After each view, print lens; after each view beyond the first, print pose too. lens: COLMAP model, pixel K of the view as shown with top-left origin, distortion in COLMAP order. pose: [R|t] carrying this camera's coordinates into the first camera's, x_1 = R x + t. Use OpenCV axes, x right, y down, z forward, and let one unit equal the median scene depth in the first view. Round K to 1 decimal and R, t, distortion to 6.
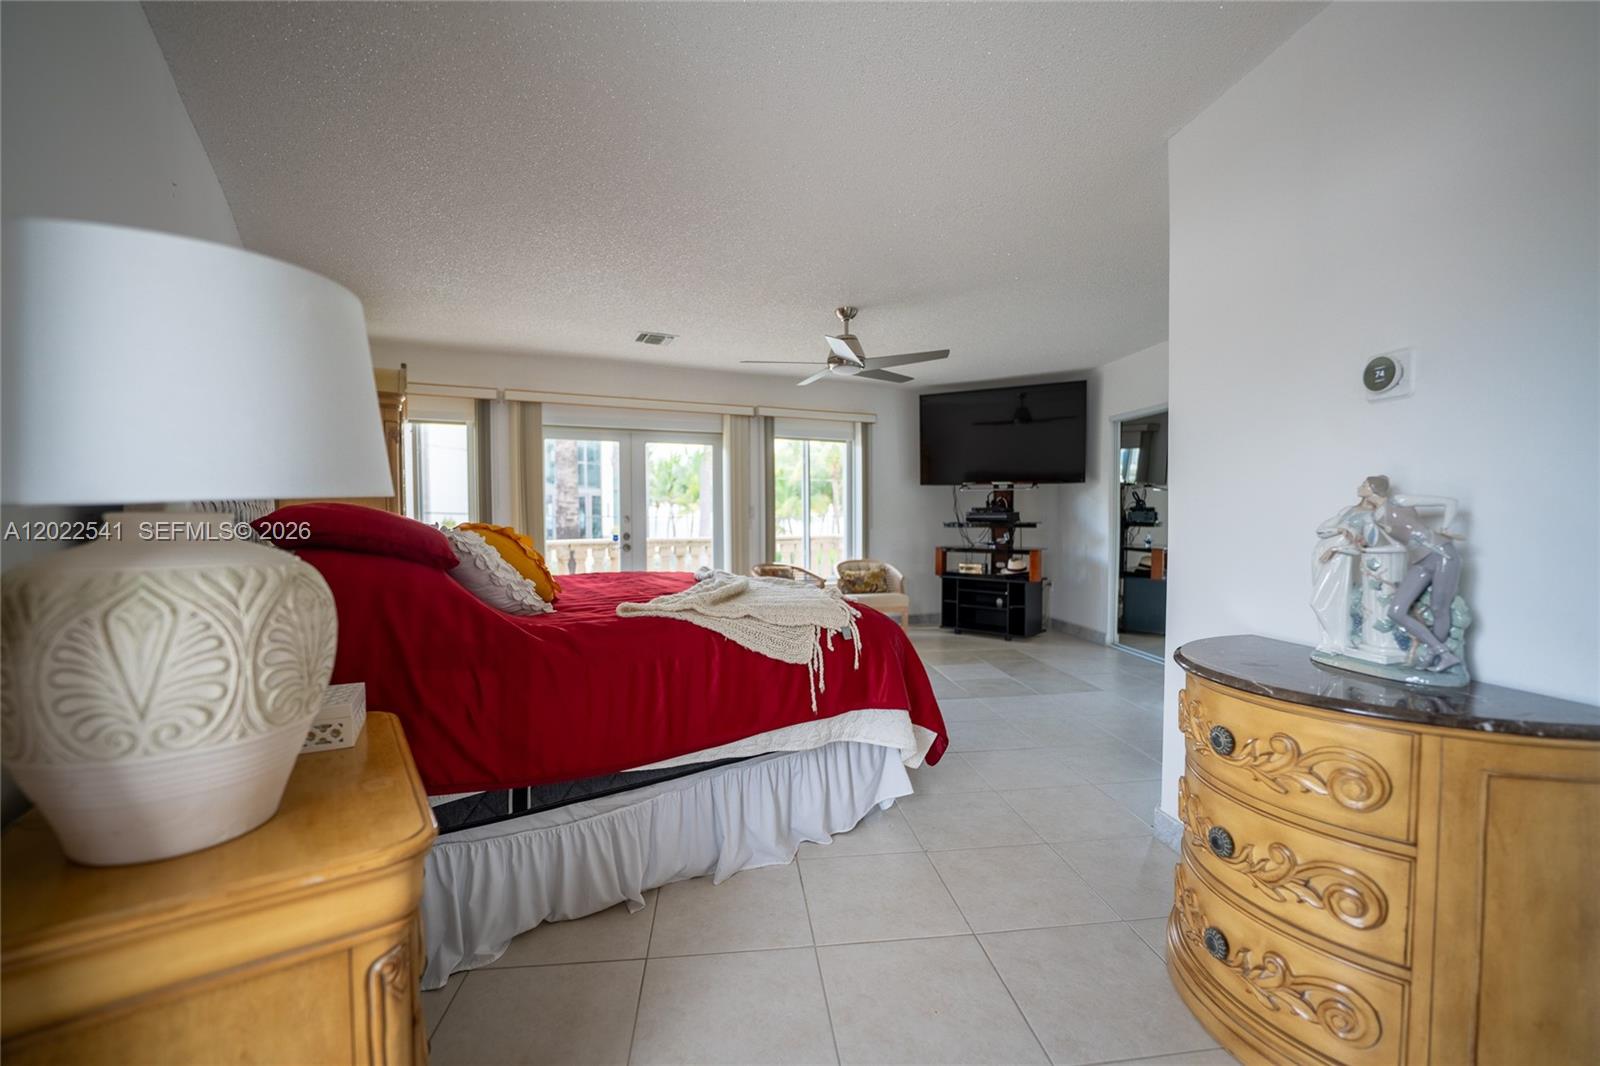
lens RADIAL K [[639.0, 0, 798.4], [0, 639.0, 542.6], [0, 0, 1]] dist [-0.027037, 0.004330]
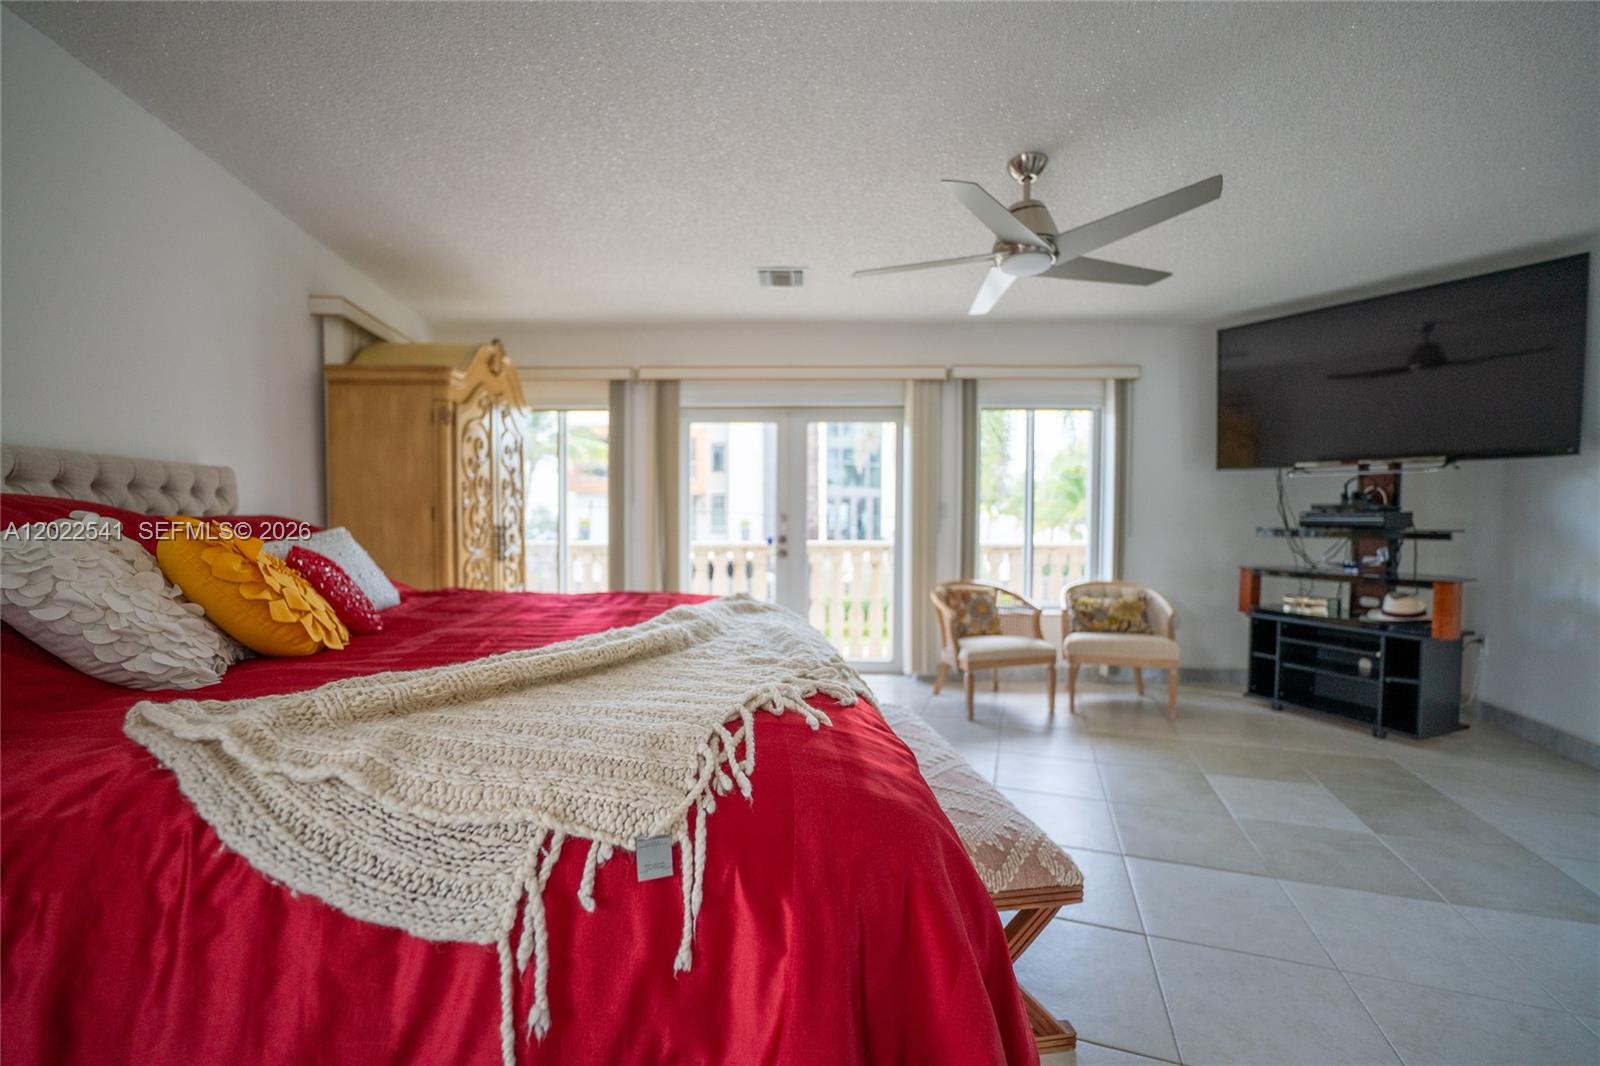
lens RADIAL K [[639.0, 0, 798.4], [0, 639.0, 542.6], [0, 0, 1]] dist [-0.027037, 0.004330]
pose [[0.898784, 0.024174, -0.437725, 0.100149], [-0.025394, 0.999673, 0.003068, -0.008444], [0.437656, 0.008358, 0.899104, 0.262841]]
